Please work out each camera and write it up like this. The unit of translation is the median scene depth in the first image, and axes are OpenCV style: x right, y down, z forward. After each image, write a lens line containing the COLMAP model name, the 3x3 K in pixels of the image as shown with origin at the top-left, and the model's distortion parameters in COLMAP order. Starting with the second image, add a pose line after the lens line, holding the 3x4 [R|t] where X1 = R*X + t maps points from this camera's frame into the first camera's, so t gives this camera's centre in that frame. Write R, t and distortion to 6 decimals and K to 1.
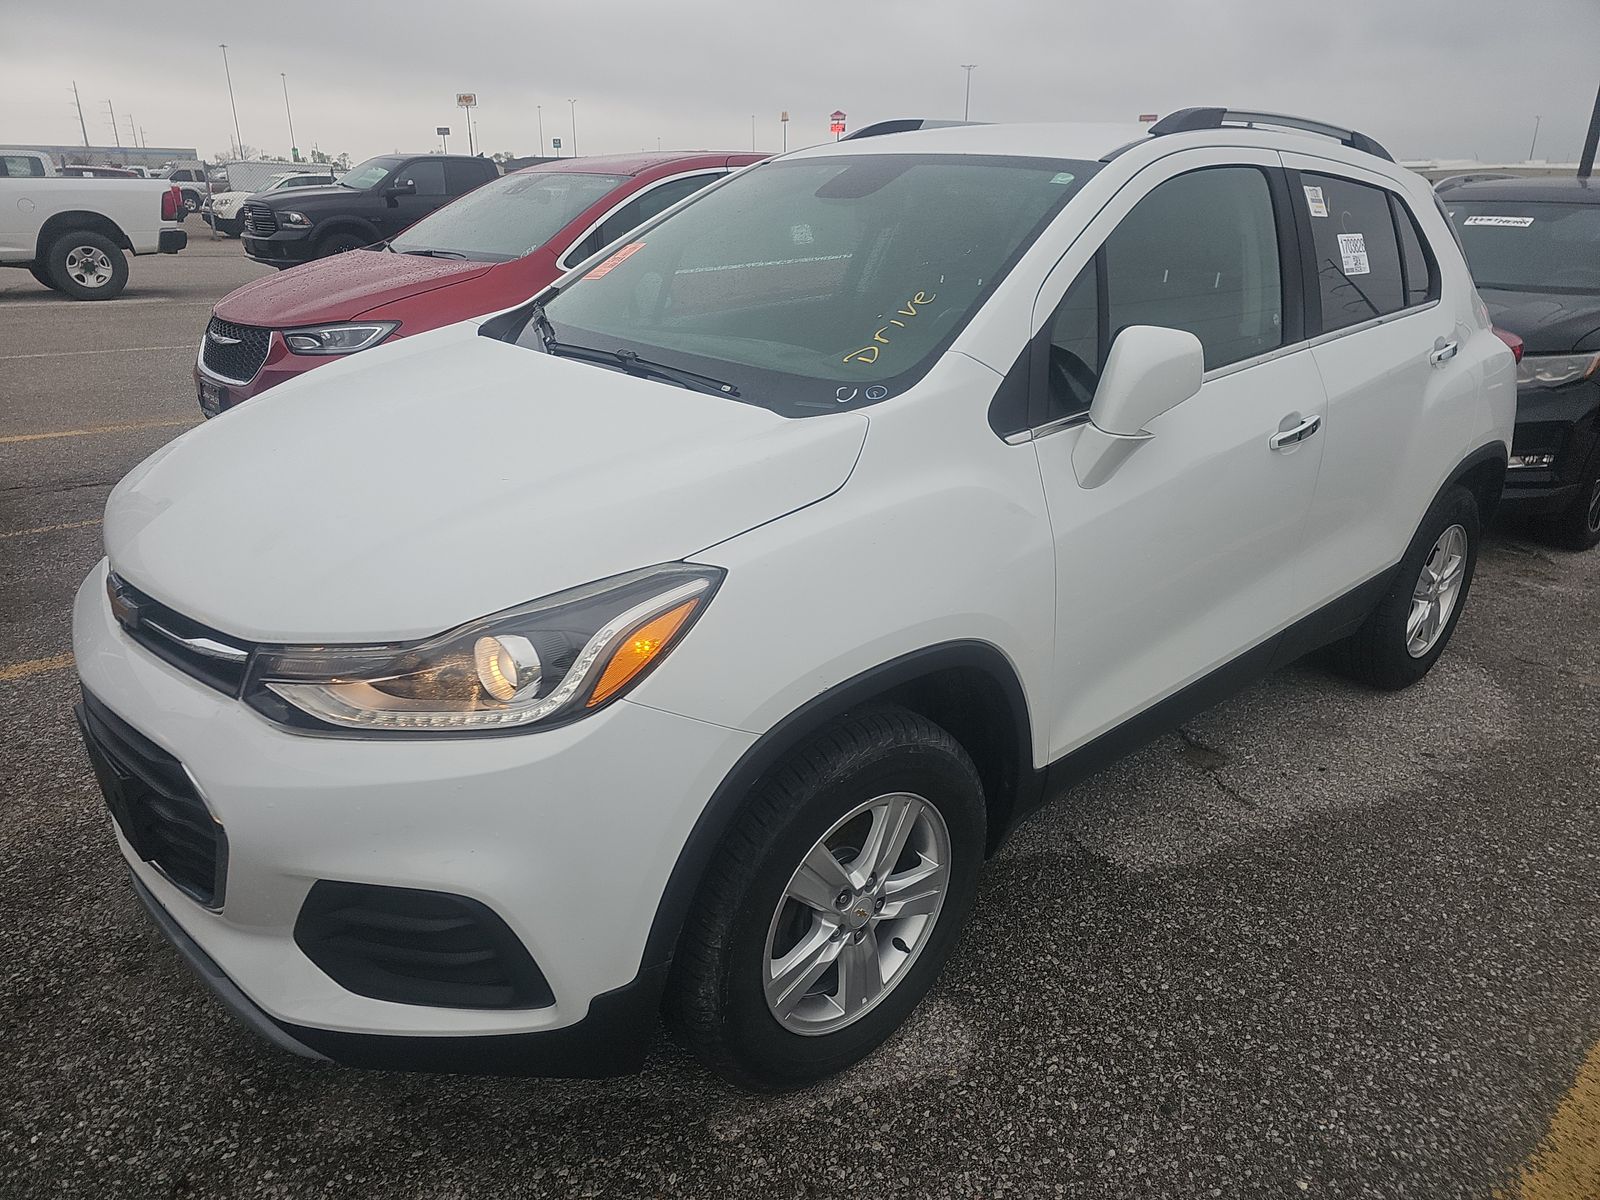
lens RADIAL K [[1081.5, 0, 810.4], [0, 1081.5, 603.6], [0, 0, 1]] dist [0.040031, -0.029176]
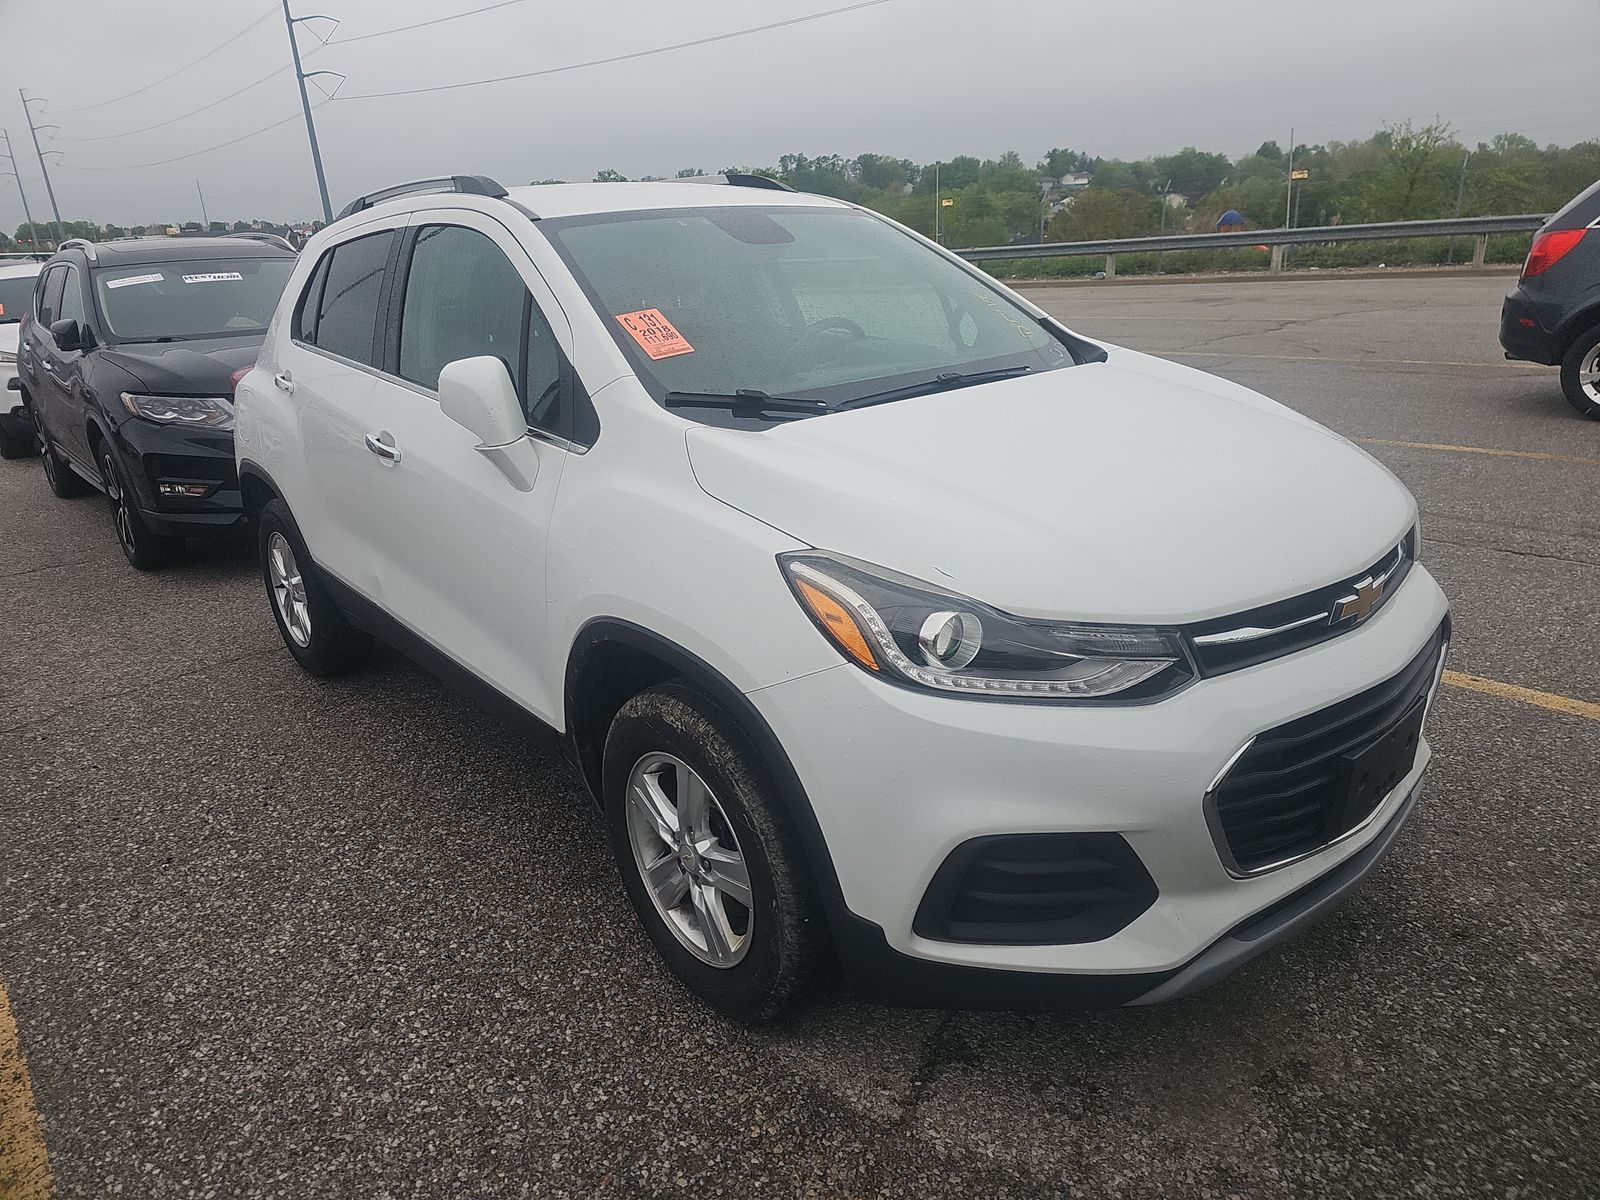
lens RADIAL K [[1077.6, 0, 797.1], [0, 1077.6, 581.7], [0, 0, 1]] dist [0.057069, -0.046900]
pose [[-0.010783, -0.331839, 0.943274, -1.543870], [0.404554, 0.861230, 0.307601, -0.540211], [-0.914451, 0.384922, 0.124960, 1.280878]]
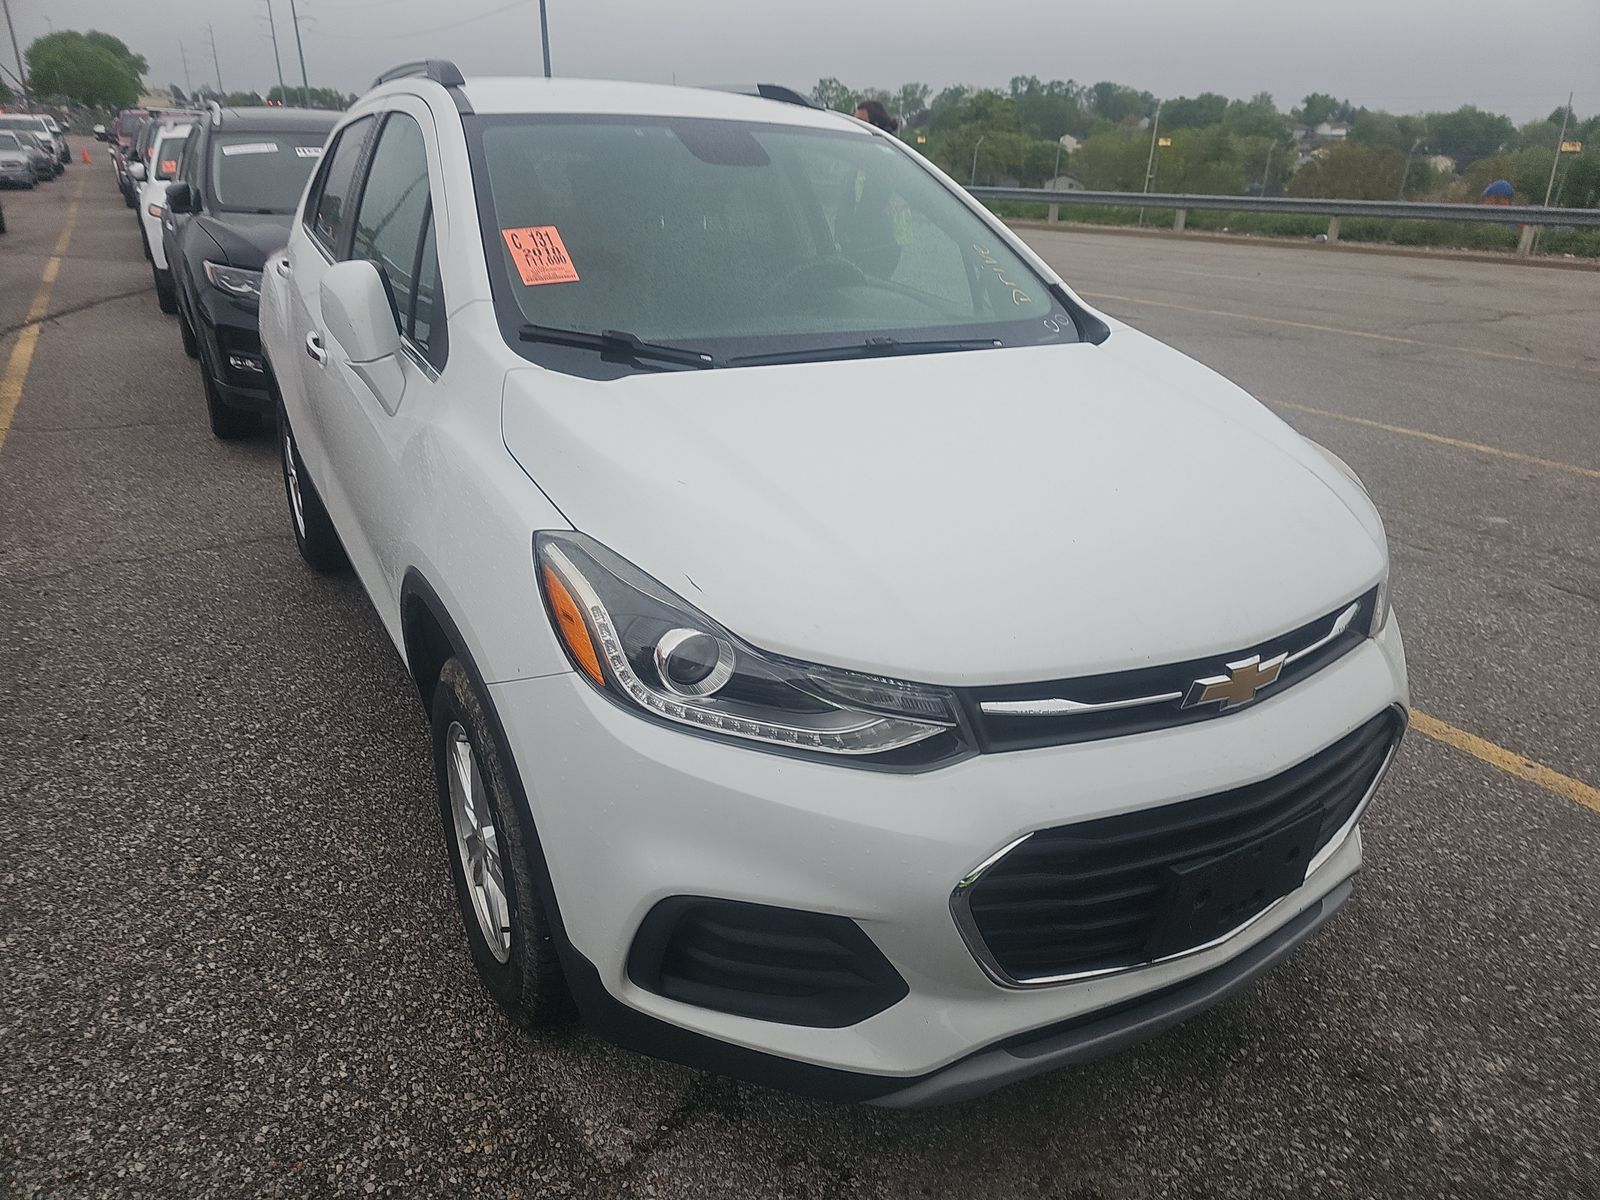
lens RADIAL K [[1081.5, 0, 810.4], [0, 1081.5, 603.6], [0, 0, 1]] dist [0.040031, -0.029176]
pose [[0.163795, -0.396528, 0.903292, -1.370062], [0.325360, 0.886138, 0.330000, -0.430181], [-0.931296, 0.239842, 0.274159, 0.997994]]
